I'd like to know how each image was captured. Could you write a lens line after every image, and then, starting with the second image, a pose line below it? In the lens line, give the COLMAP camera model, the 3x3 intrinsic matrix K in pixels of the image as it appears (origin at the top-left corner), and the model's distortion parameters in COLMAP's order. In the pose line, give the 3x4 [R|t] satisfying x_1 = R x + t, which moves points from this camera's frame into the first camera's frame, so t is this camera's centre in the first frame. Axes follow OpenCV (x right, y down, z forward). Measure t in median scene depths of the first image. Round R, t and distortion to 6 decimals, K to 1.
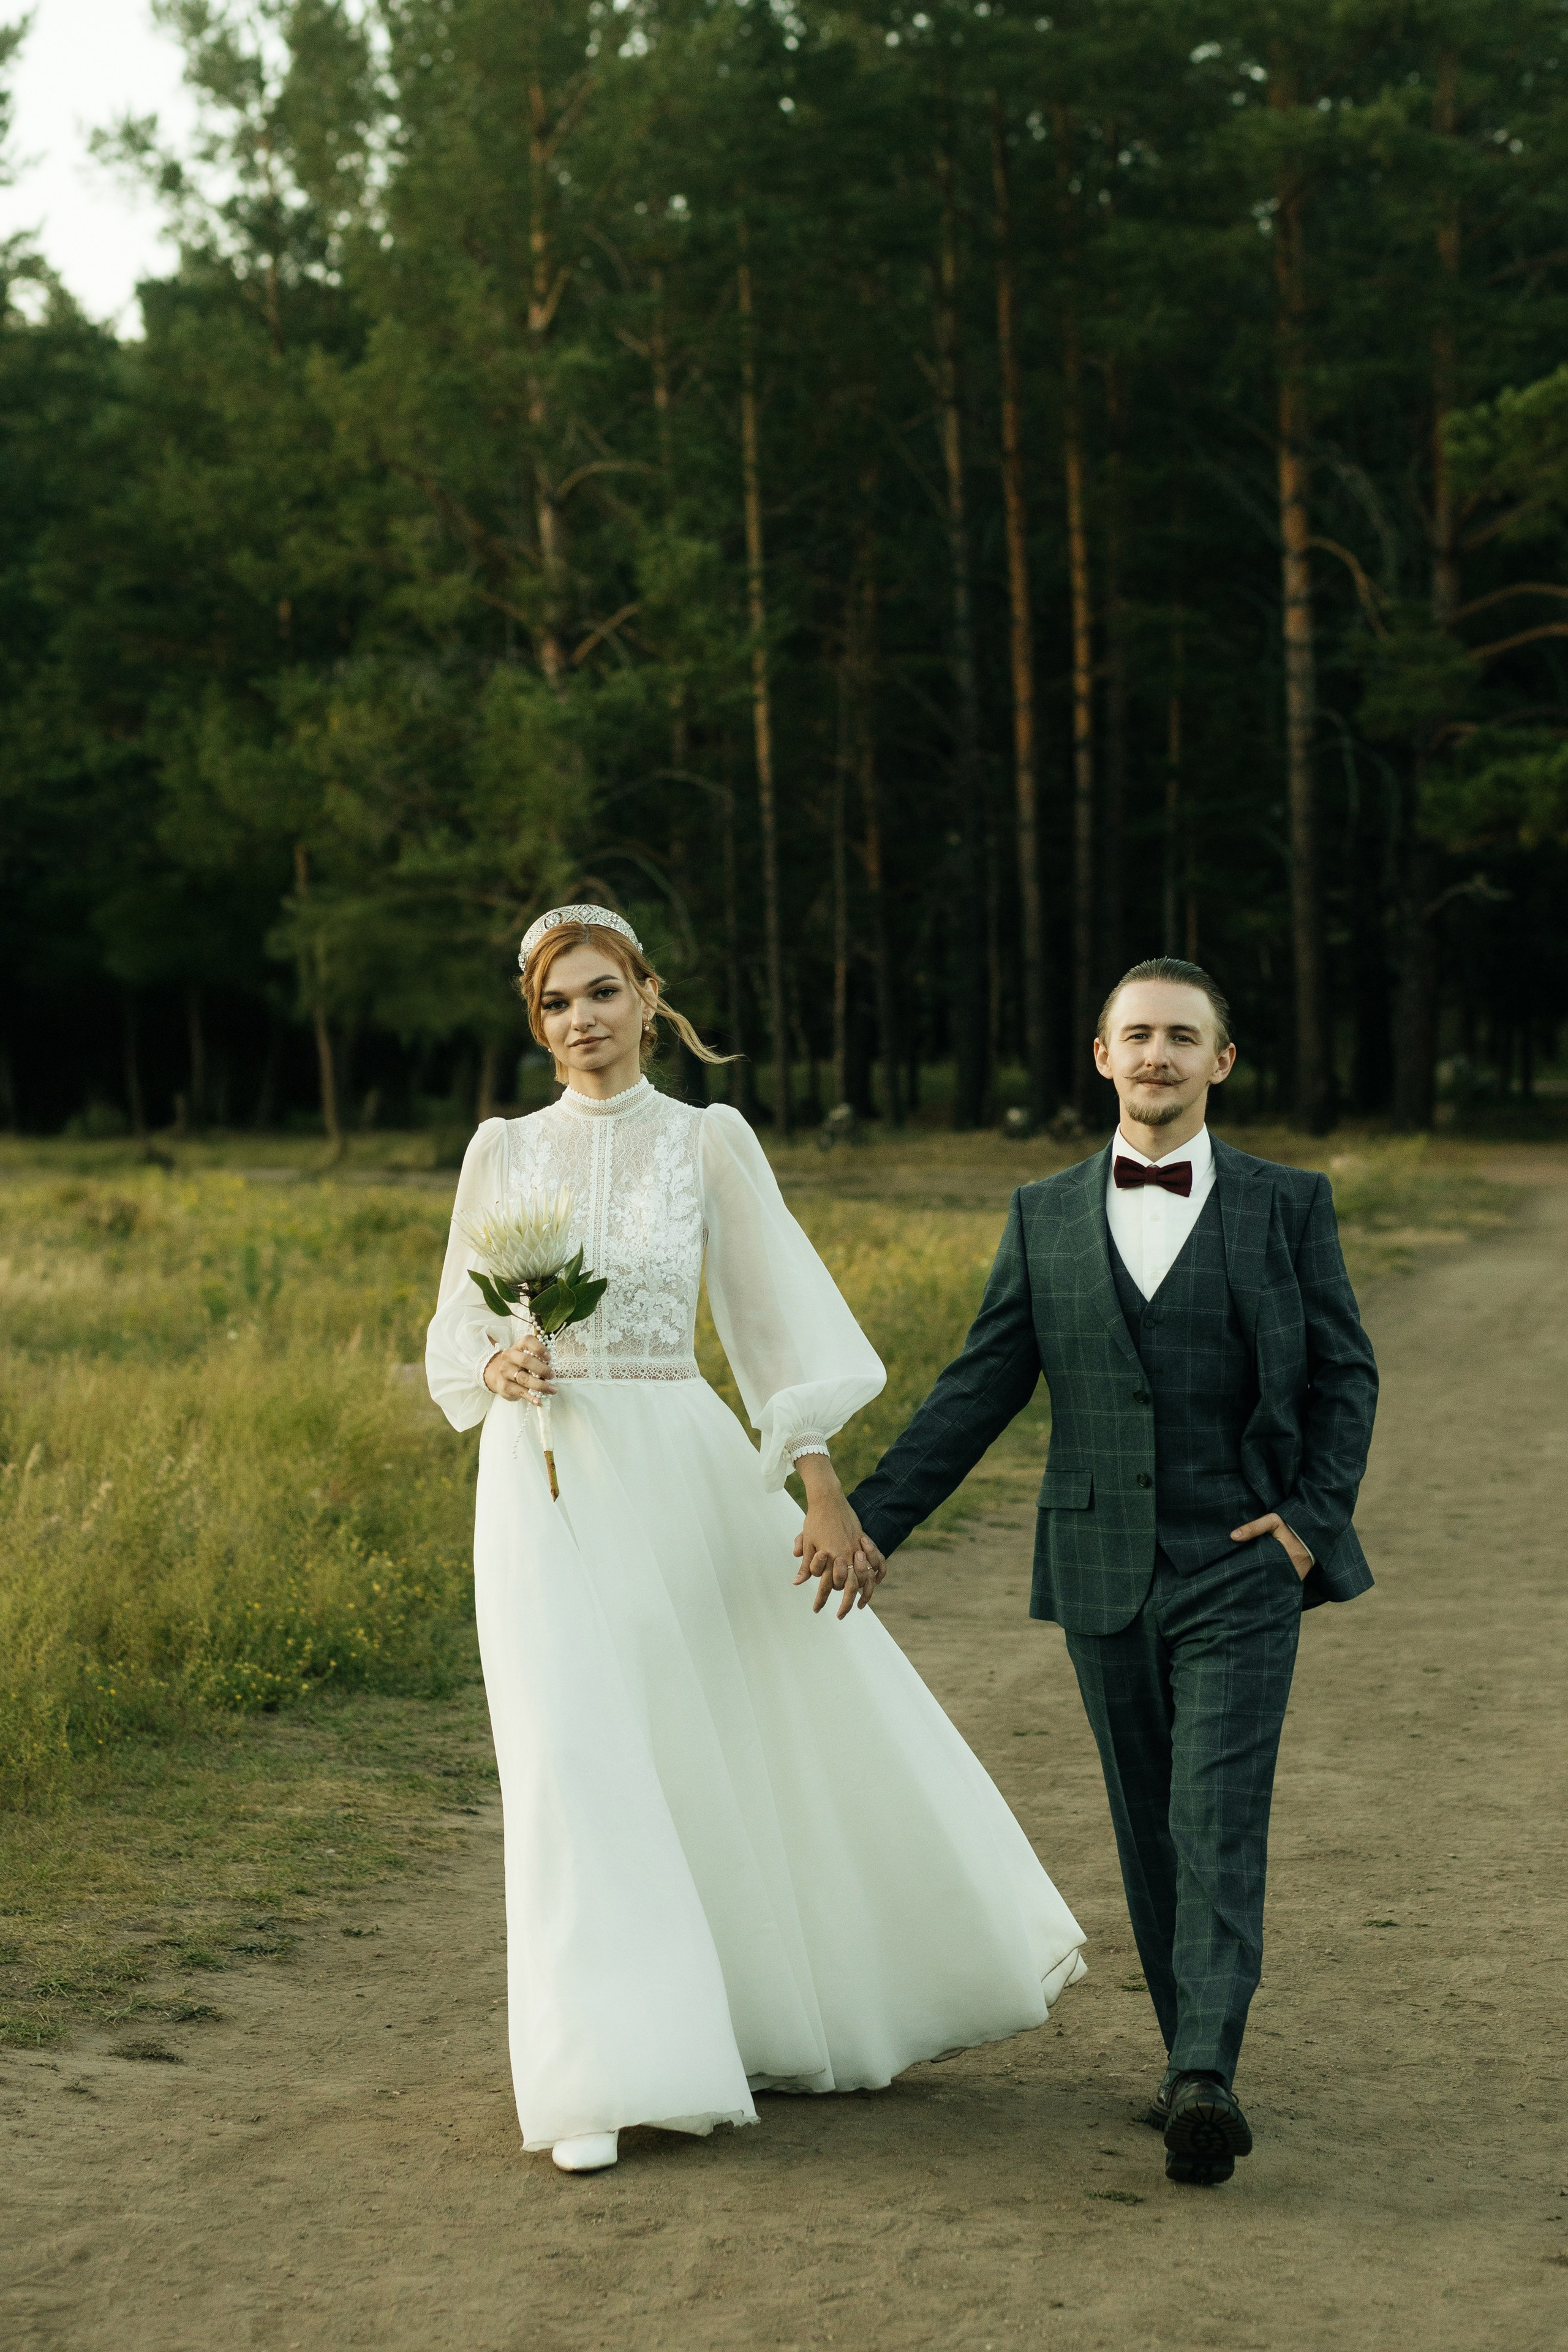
lens RADIAL K [[6007.1, 0, 784.0], [0, 6007.1, 1176.0], [0, 0, 1]] dist [0.004127, -0.078101]
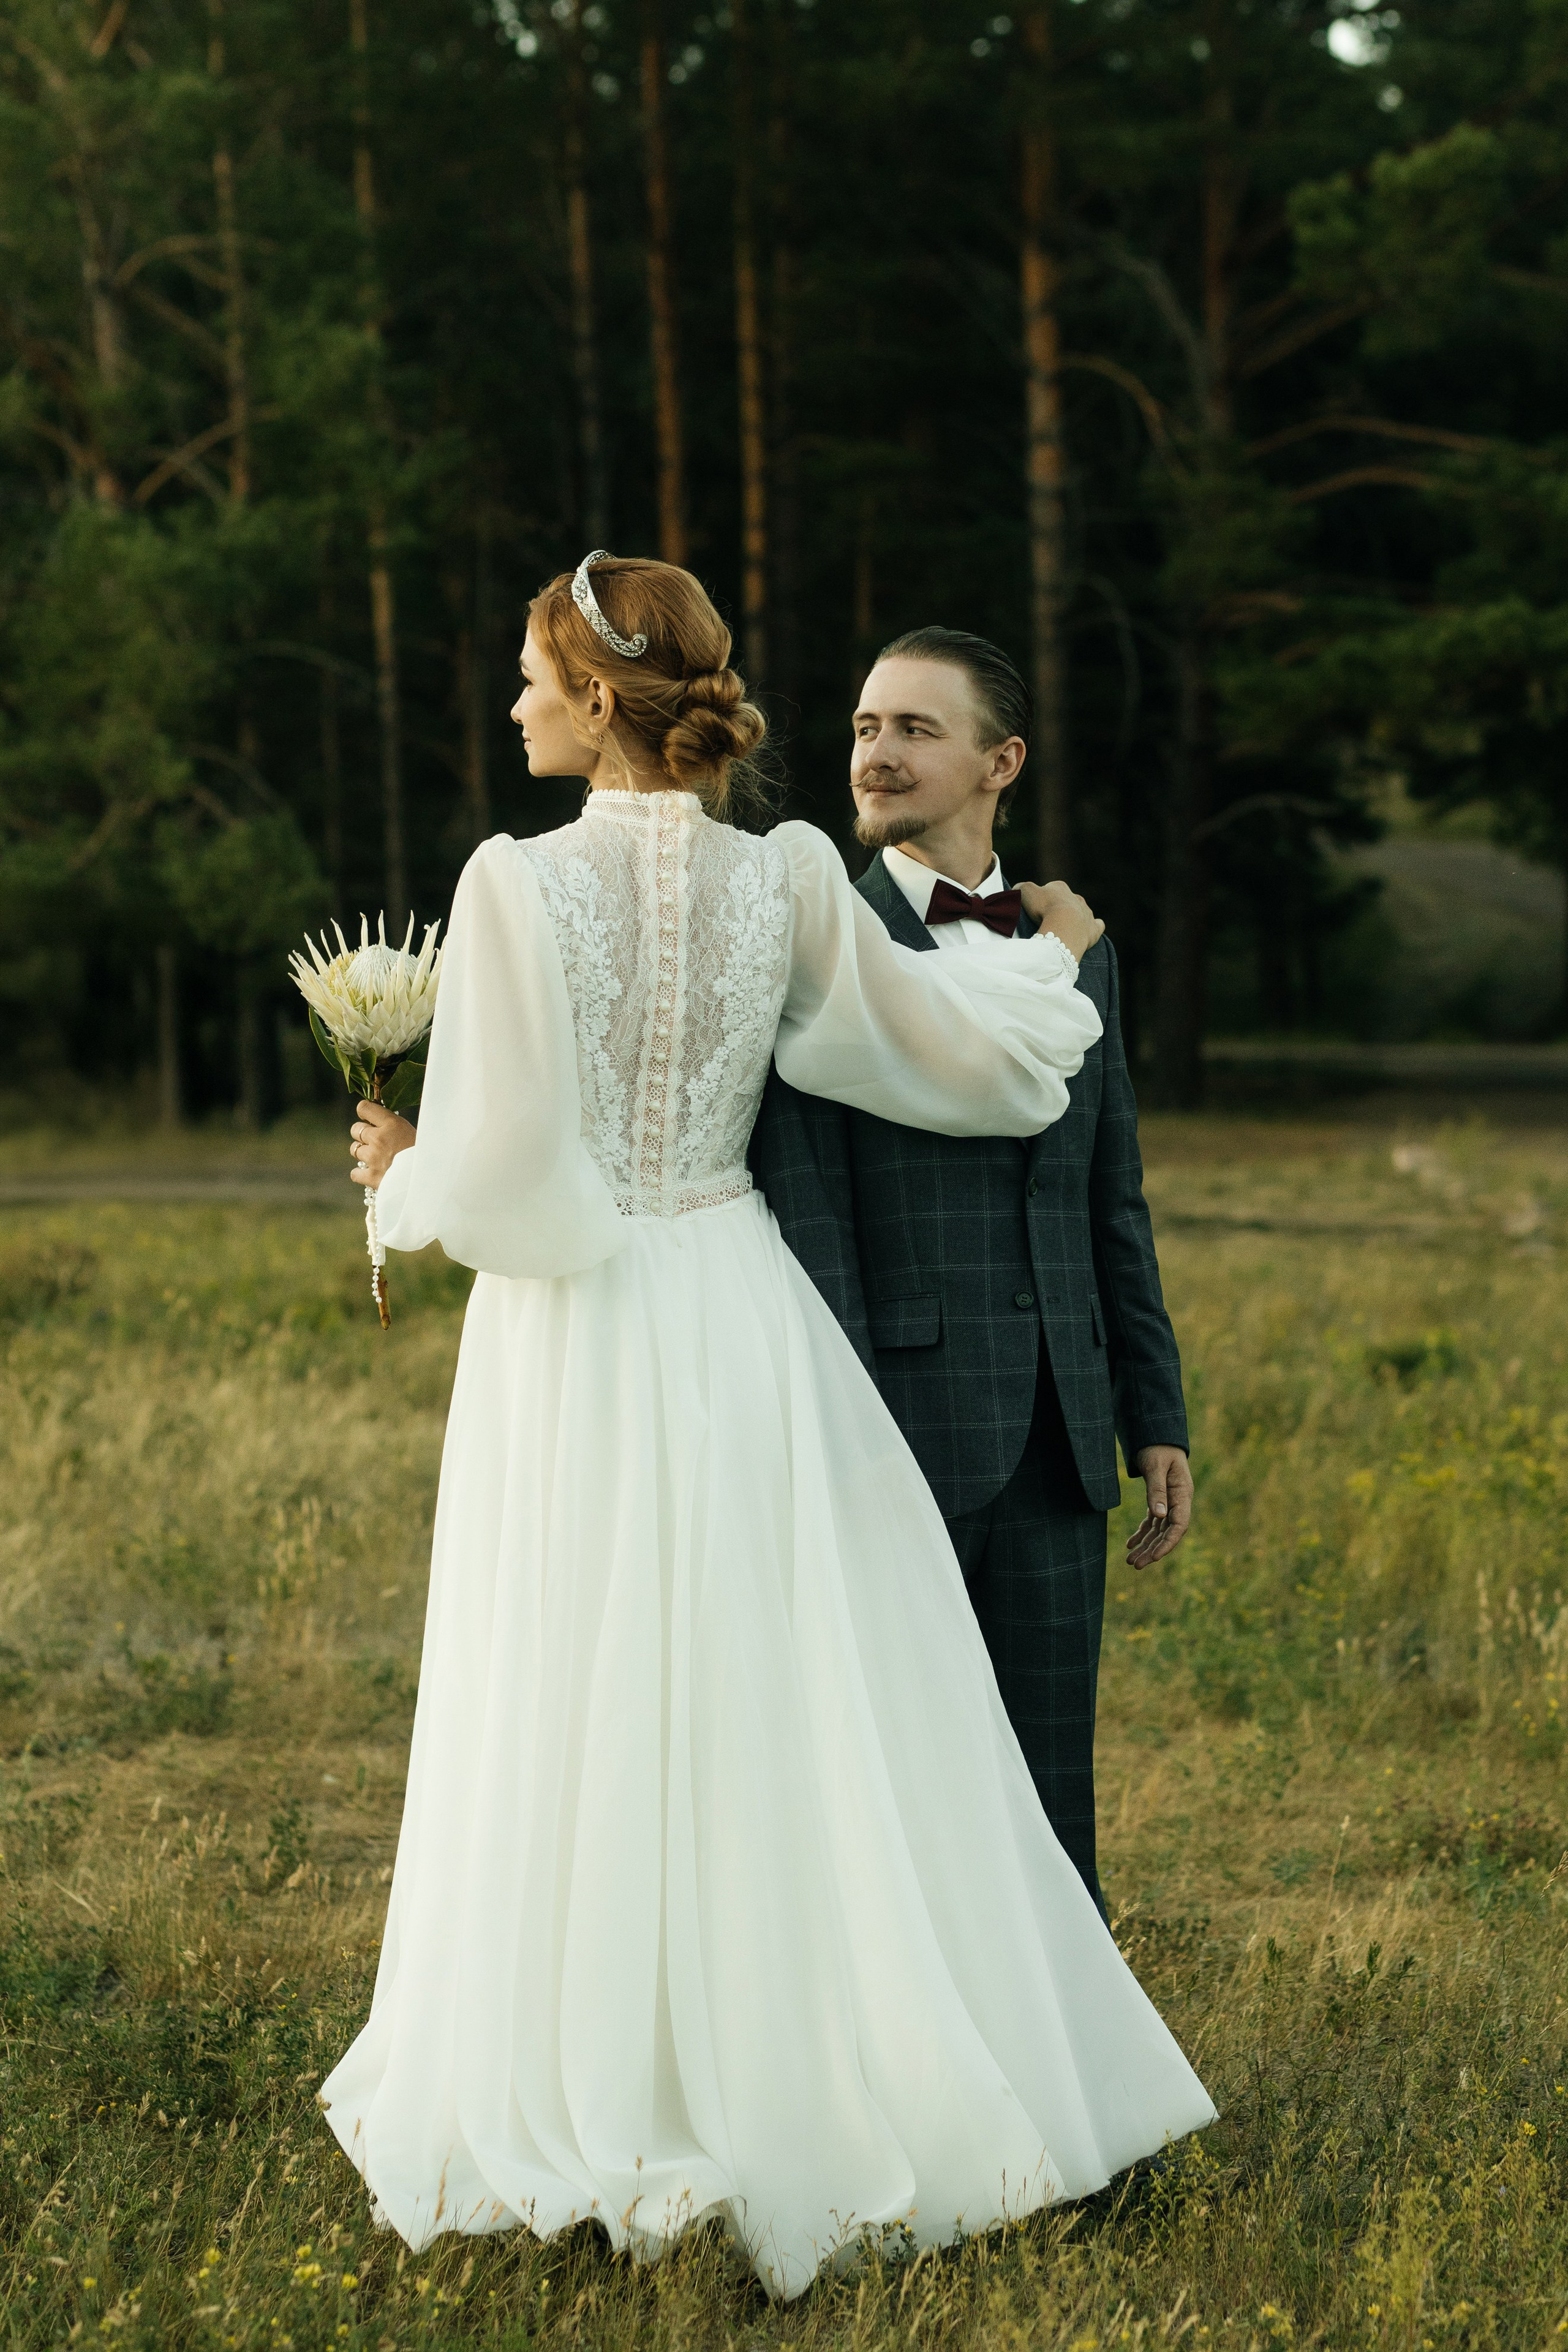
lens RADIAL K [[5906.5, 0, 750.8], [0, 5906.5, 1223.1], [0, 0, 1]] dist [0.003305, 0.579493]
pose [[0.985194, -0.009456, 0.171183, -0.088488], [0.007002, 0.999864, 0.014937, -0.004480], [-0.171301, -0.013517, 0.985126, 0.246351]]
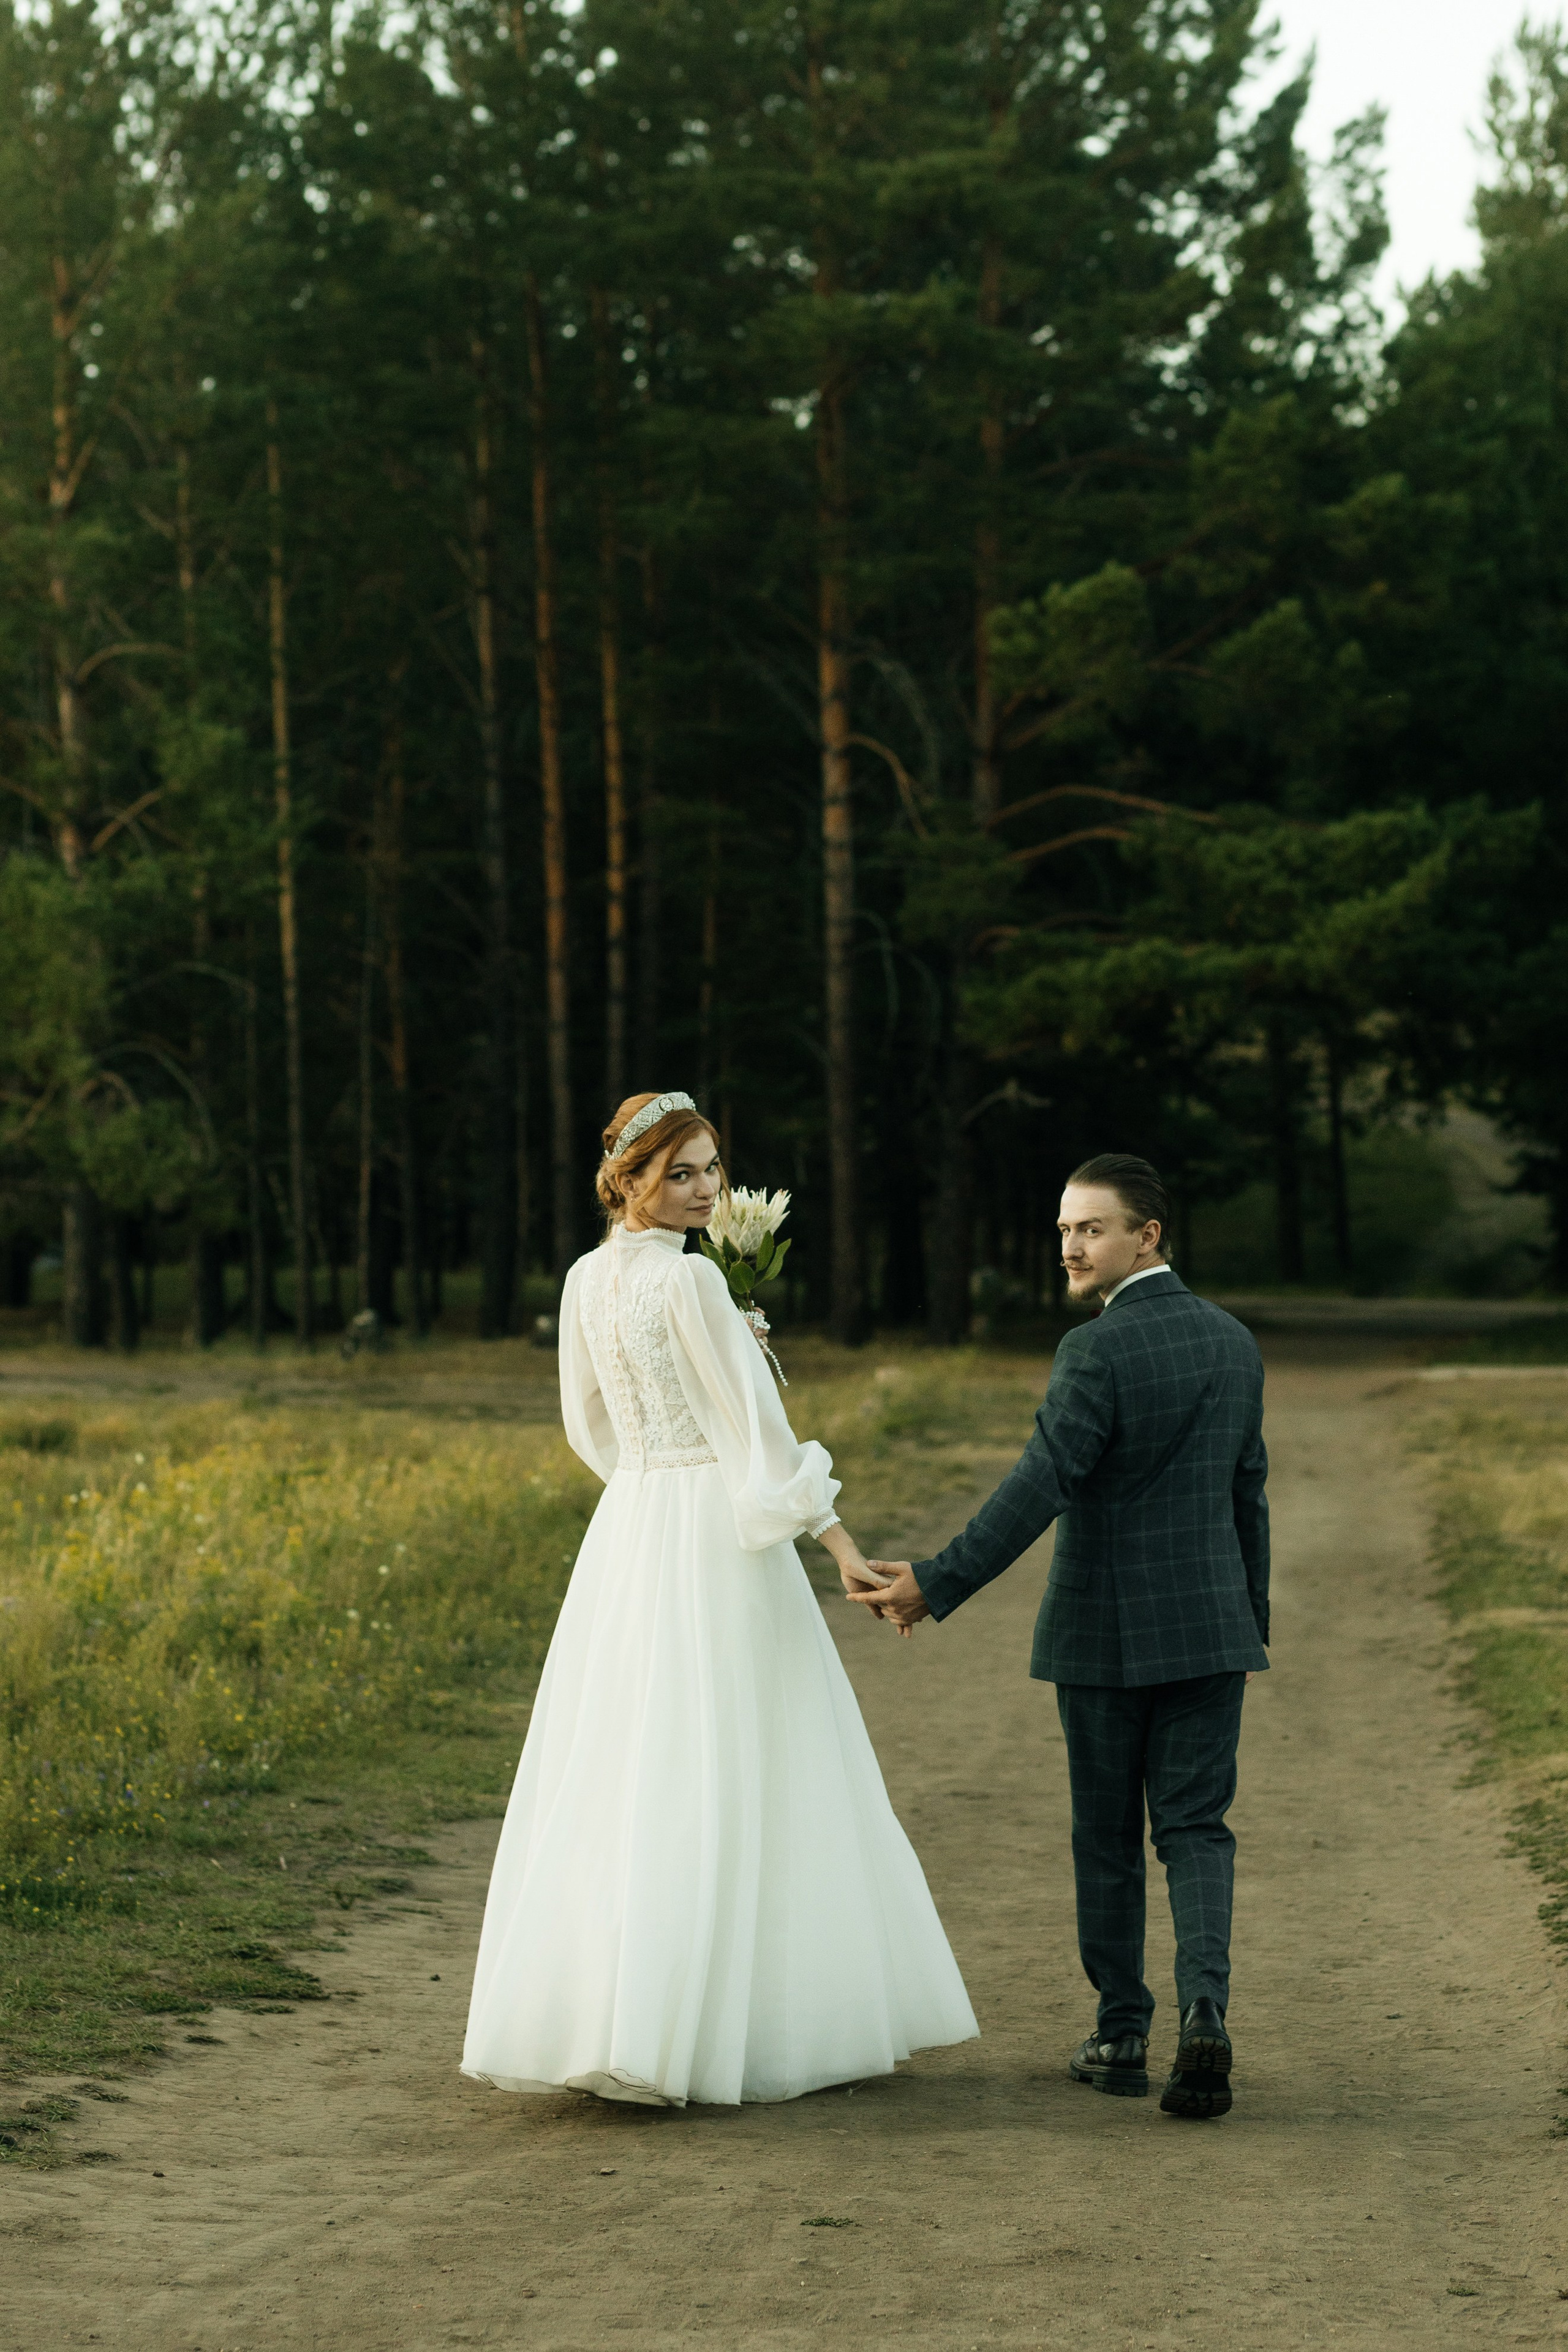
lens RADIAL K [[5906.5, 0, 750.8], [0, 5906.5, 1223.1], [0, 0, 1]] dist [0.003305, 0.579493]
pose [[0.996984, 0.010236, 0.076924, -0.001848], [-0.008130, 0.999585, -0.027636, -0.000089], [-0.077175, 0.026927, 0.996654, 0.045168]]
